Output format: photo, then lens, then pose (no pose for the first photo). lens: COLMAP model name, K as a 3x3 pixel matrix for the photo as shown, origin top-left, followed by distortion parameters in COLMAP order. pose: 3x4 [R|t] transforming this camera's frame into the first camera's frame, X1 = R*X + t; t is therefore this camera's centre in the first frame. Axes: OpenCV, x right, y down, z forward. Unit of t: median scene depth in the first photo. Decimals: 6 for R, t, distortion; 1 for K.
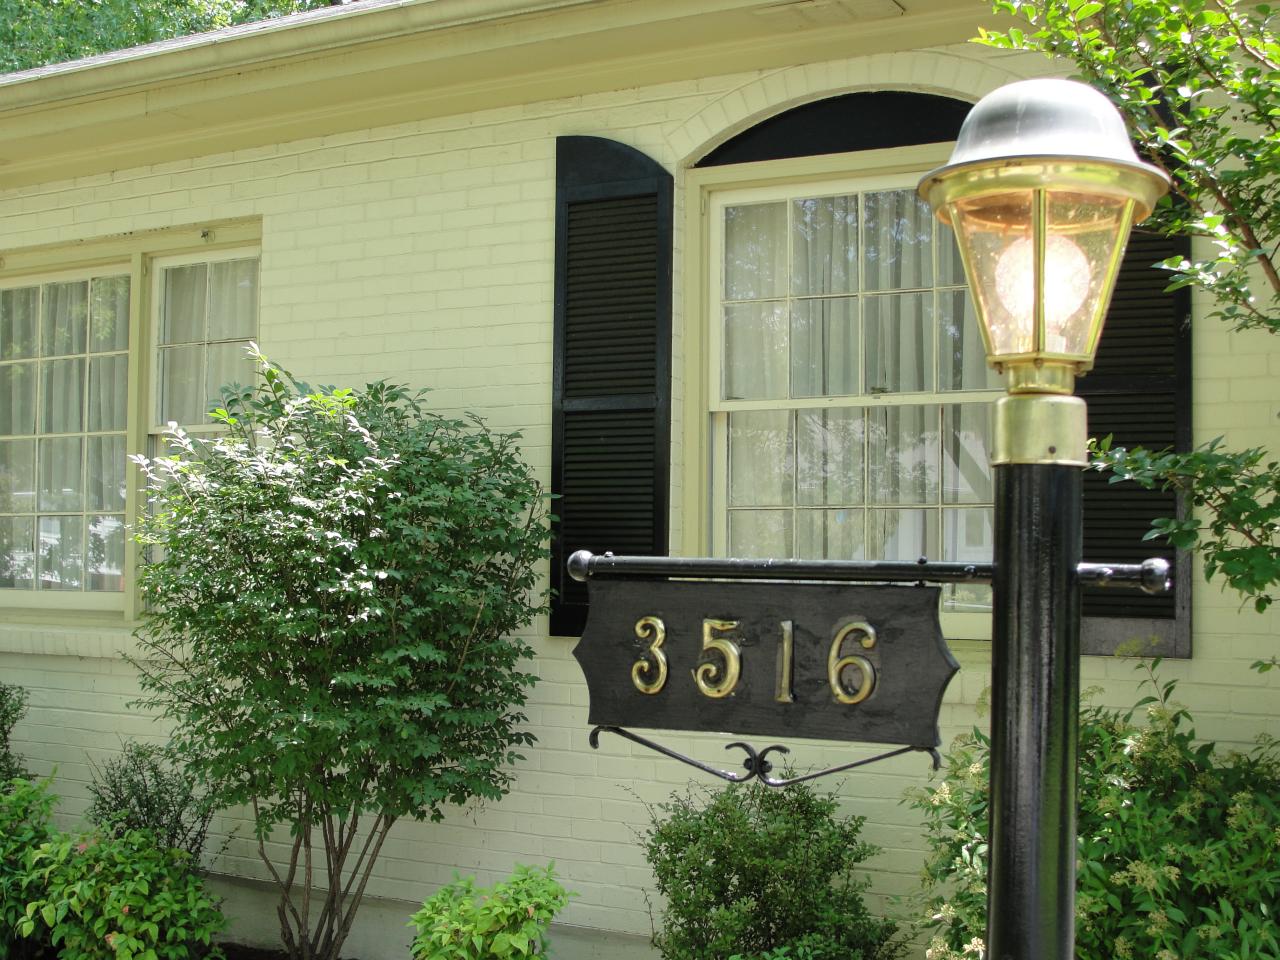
lens RADIAL K [[1607.6, 0, 642.6], [0, 1607.6, 485.4], [0, 0, 1]] dist [-0.079440, 0.054768]
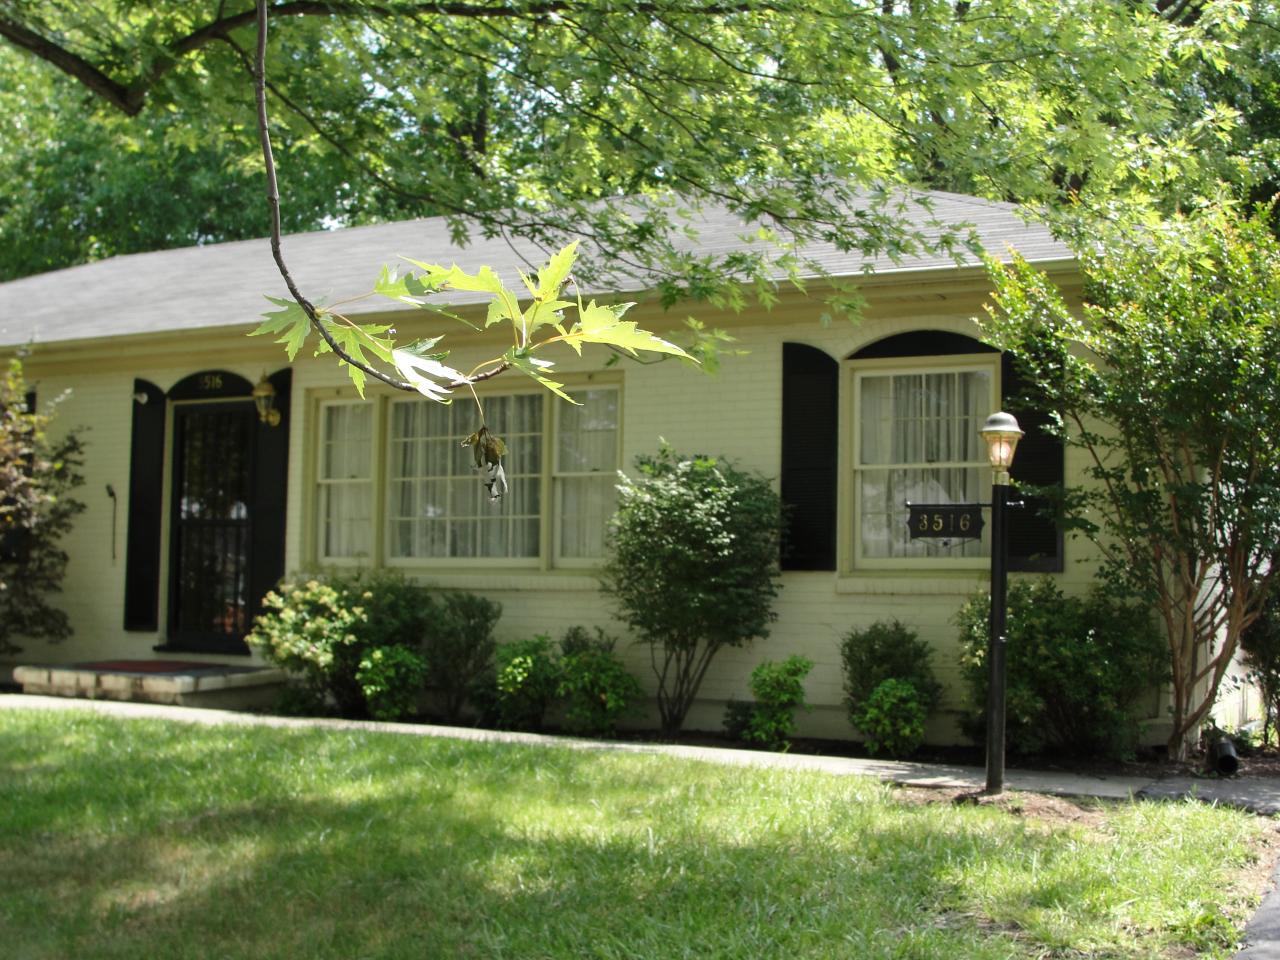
lens RADIAL K [[1607.6, 0, 642.6], [0, 1607.6, 485.4], [0, 0, 1]] dist [-0.079440, 0.054768]
pose [[0.999736, 0.009405, 0.020971, -0.343324], [-0.008773, 0.999510, -0.030040, 0.052249], [-0.021243, 0.029848, 0.999329, -1.399569]]
